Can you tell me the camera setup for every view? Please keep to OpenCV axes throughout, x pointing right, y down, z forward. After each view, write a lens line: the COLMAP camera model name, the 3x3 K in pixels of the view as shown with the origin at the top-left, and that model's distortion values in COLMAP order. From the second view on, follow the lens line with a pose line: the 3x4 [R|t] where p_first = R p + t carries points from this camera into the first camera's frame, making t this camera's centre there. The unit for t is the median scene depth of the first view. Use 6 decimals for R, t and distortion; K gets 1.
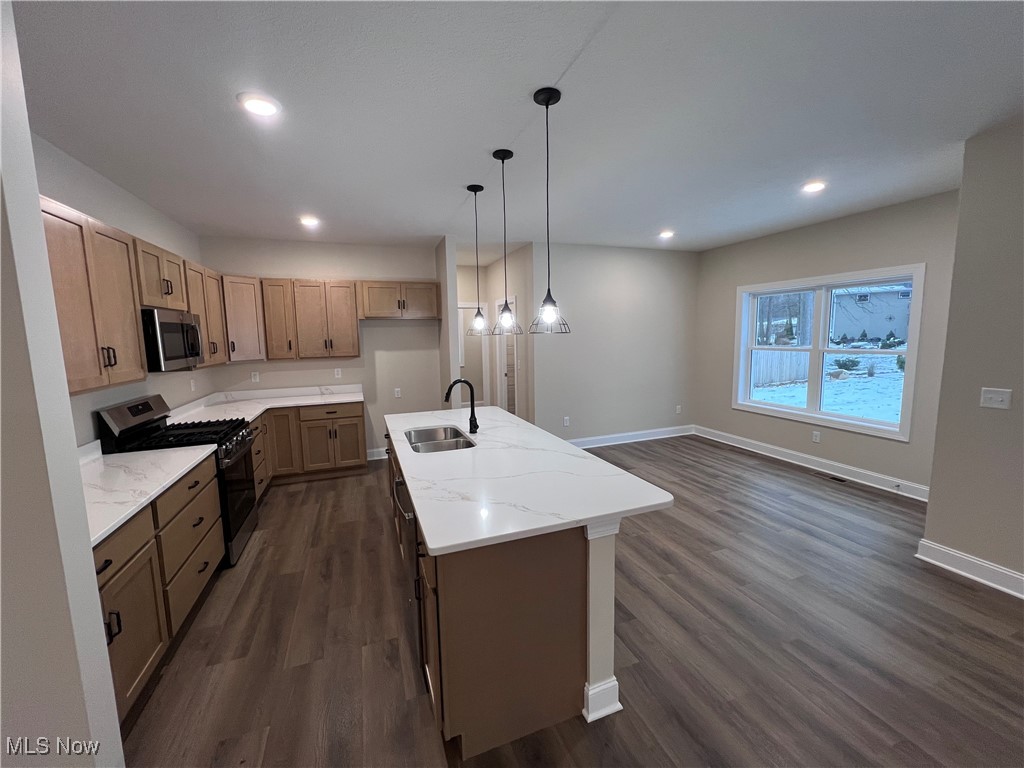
lens RADIAL K [[406.9, 0, 513.1], [0, 406.9, 379.5], [0, 0, 1]] dist [-0.000852, -0.000309]
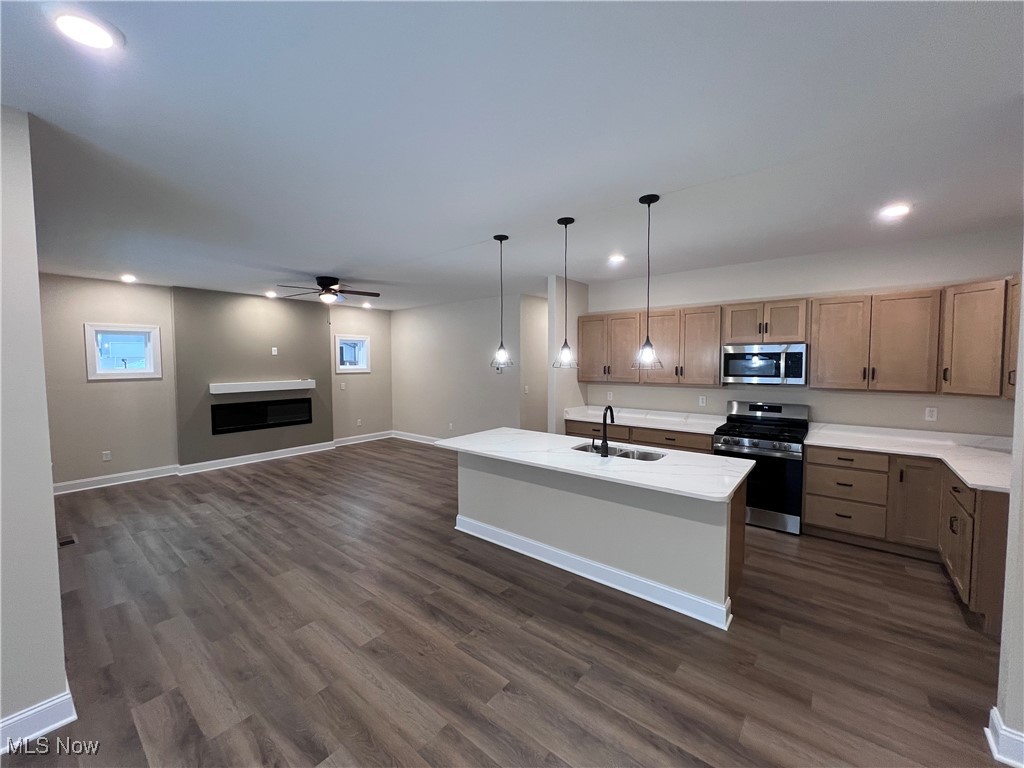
lens RADIAL K [[406.9, 0, 507.3], [0, 406.9, 383.1], [0, 0, 1]] dist [-0.000852, -0.000309]
pose [[-0.868635, 0.047827, -0.493139, 0.499455], [-0.034689, 0.987016, 0.156829, -0.170738], [0.494237, 0.153334, -0.855698, 1.351001]]
